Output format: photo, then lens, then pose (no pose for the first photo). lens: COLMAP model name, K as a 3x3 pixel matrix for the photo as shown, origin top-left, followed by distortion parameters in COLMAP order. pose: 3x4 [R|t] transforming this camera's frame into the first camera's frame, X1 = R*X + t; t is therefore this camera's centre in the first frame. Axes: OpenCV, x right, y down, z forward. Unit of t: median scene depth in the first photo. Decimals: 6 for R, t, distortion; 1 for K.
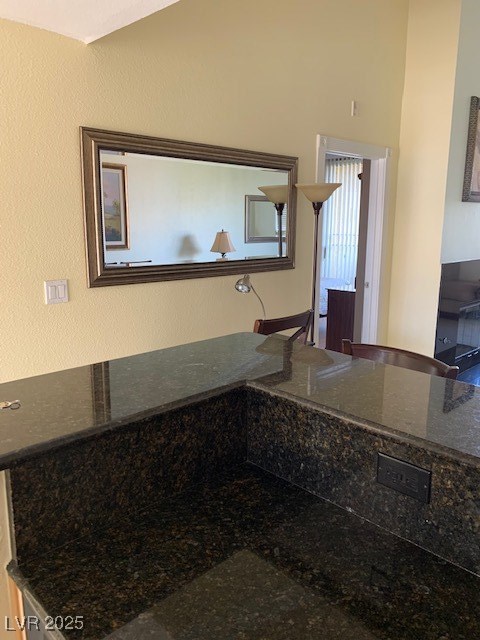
lens RADIAL K [[487.2, 0, 240.7], [0, 487.2, 319.1], [0, 0, 1]] dist [0.008641, -0.011947]
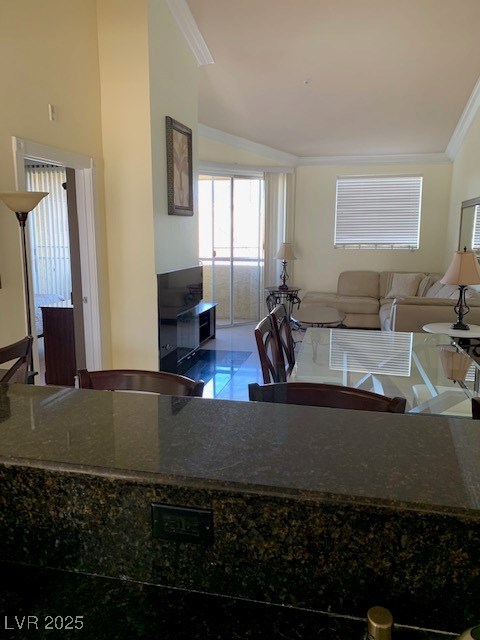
lens RADIAL K [[487.2, 0, 242.9], [0, 487.2, 313.8], [0, 0, 1]] dist [0.008641, -0.011947]
pose [[0.833394, -0.093621, 0.544691, -0.020033], [0.110503, 0.993874, 0.001753, -0.038327], [-0.541519, 0.058730, 0.838635, 0.139048]]
